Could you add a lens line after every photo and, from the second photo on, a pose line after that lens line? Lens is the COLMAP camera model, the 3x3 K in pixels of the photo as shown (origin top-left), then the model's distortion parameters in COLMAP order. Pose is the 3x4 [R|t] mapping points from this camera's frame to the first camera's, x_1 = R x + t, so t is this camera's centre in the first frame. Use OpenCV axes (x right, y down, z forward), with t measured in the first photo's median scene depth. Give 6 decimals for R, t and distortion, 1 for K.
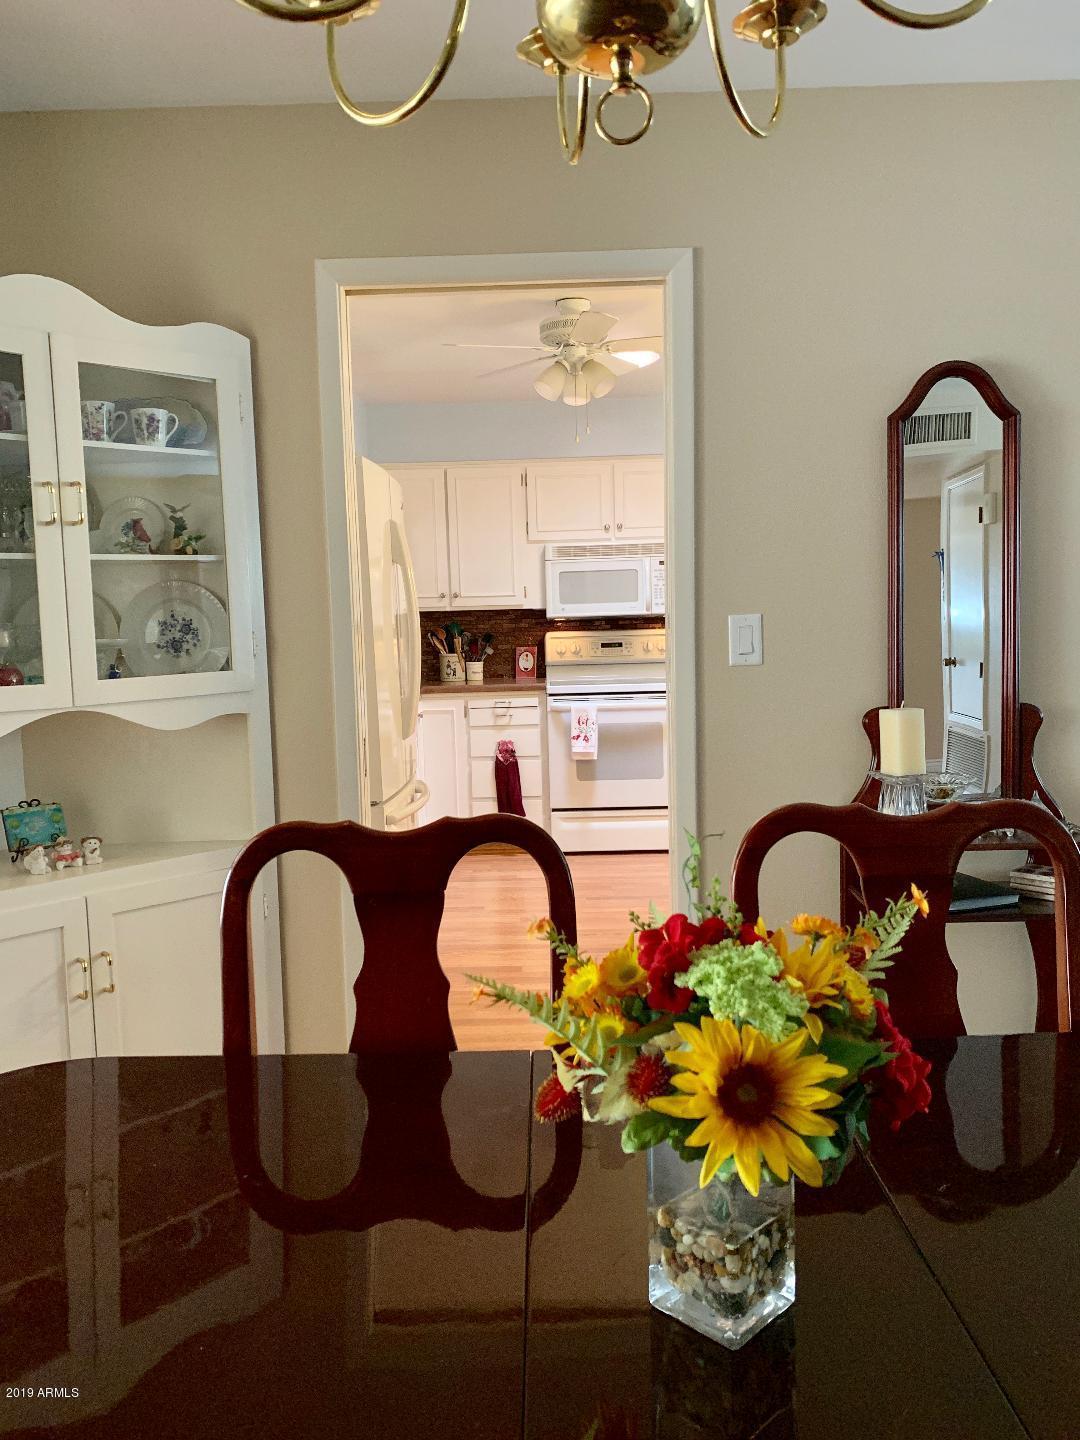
lens RADIAL K [[1106.6, 0, 540.0], [0, 1106.6, 720.0], [0, 0, 1]] dist [0.086196, -0.159078]
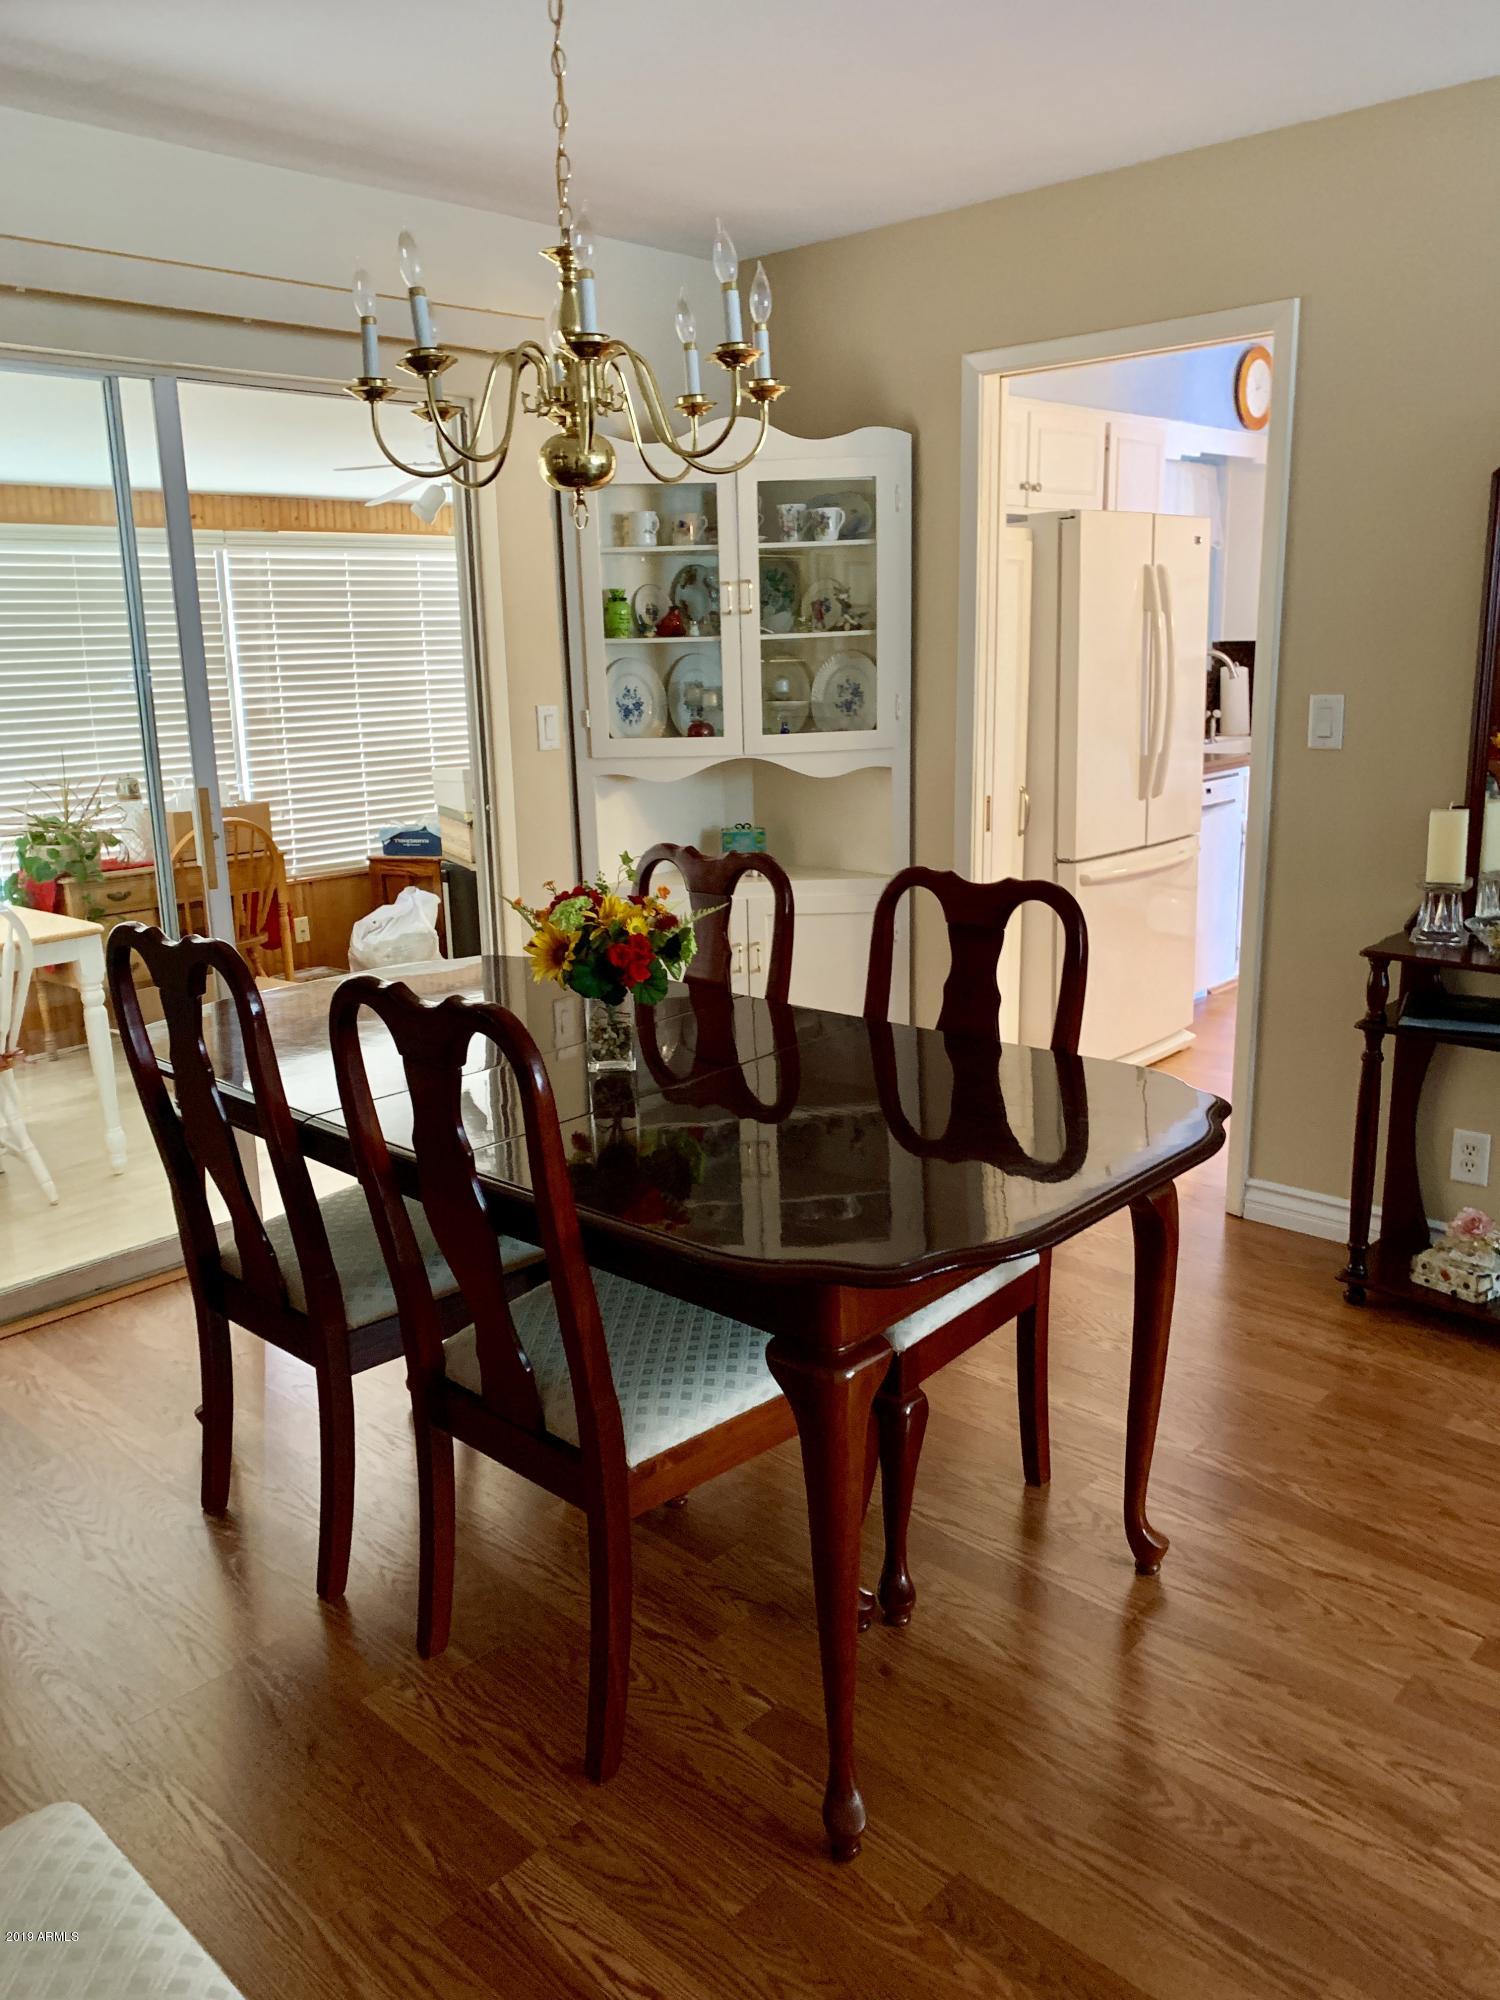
lens RADIAL K [[1537.0, 0, 750.0], [0, 1537.0, 1000.0], [0, 0, 1]] dist [0.086196, -0.159078]
pose [[0.740102, 0.164399, -0.652091, 0.747090], [-0.058097, 0.981664, 0.181550, -0.052445], [0.669981, -0.096481, 0.736083, -0.330255]]
